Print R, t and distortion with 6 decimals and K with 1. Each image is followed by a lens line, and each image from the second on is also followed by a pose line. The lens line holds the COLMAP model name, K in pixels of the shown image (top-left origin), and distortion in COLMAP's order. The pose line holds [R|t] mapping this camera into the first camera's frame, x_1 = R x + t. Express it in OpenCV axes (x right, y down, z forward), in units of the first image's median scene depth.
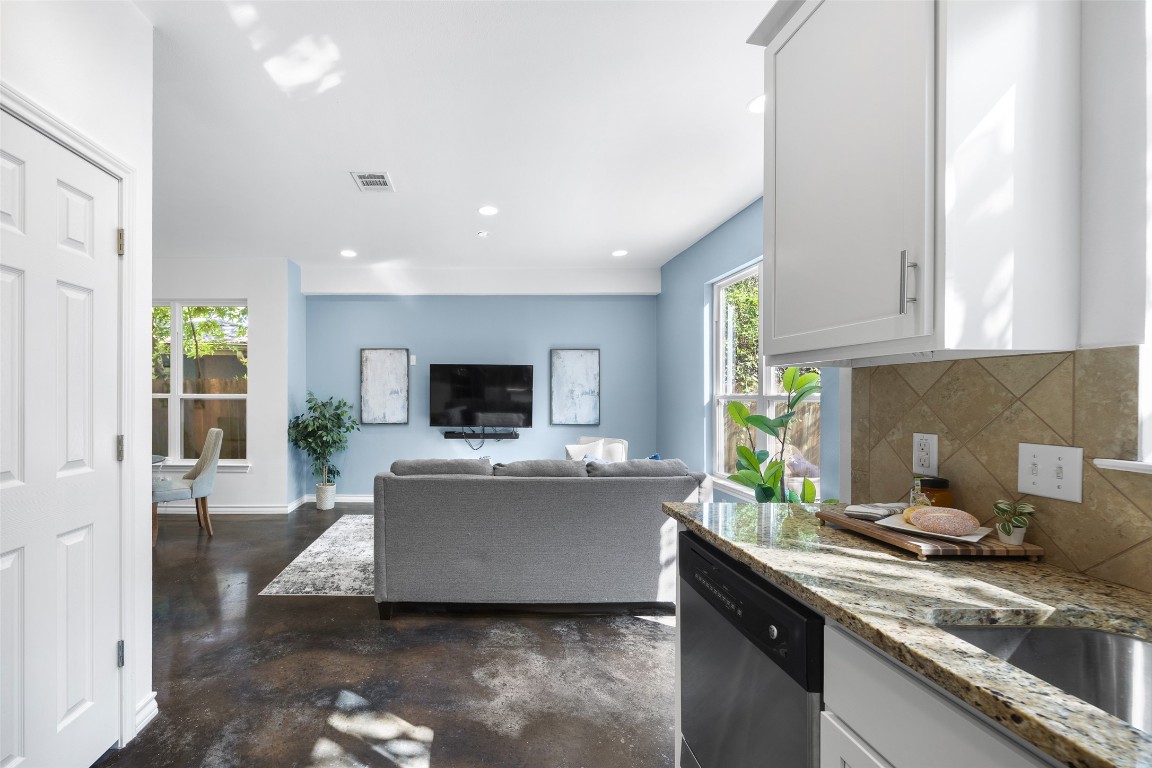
lens RADIAL K [[481.3, 0, 493.3], [0, 481.3, 394.9], [0, 0, 1]] dist [-0.001049, -0.000069]
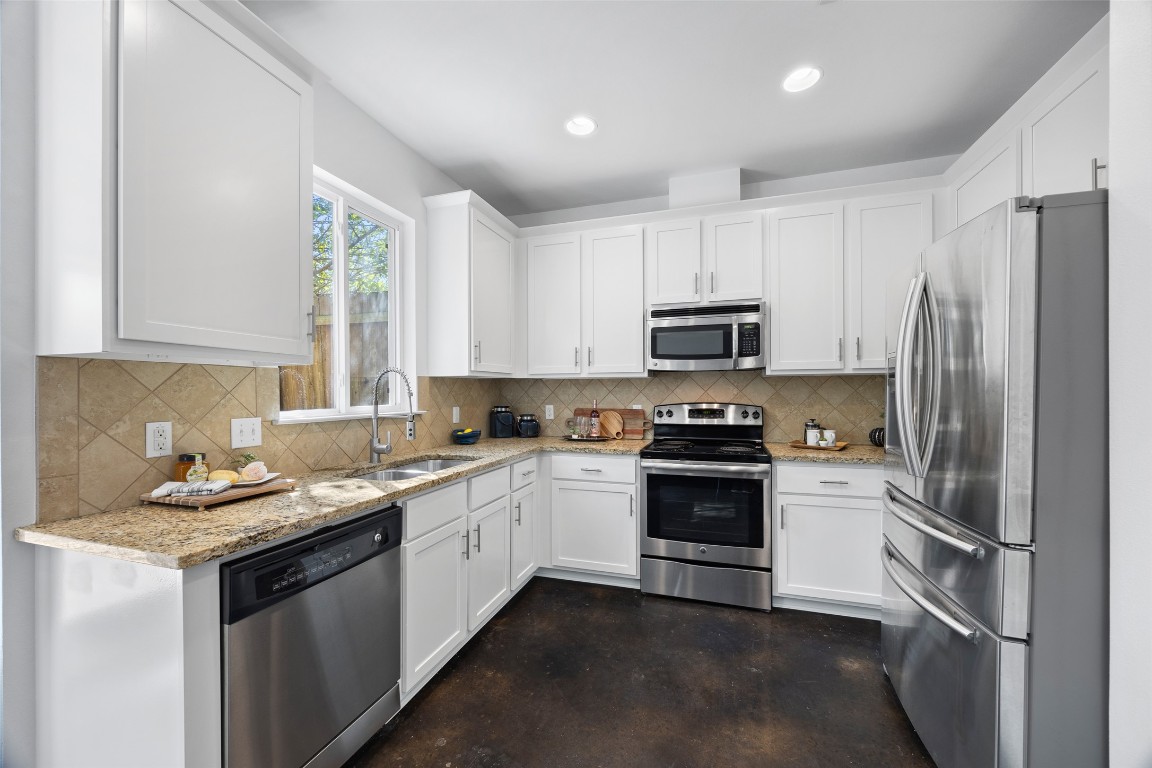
lens RADIAL K [[440.4, 0, 577.6], [0, 440.4, 393.8], [0, 0, 1]] dist [-0.001249, -0.000232]
pose [[-0.957015, -0.000631, 0.290038, -0.277021], [-0.000291, 0.999999, 0.001216, 0.006523], [-0.290039, 0.001079, -0.957014, 1.196271]]
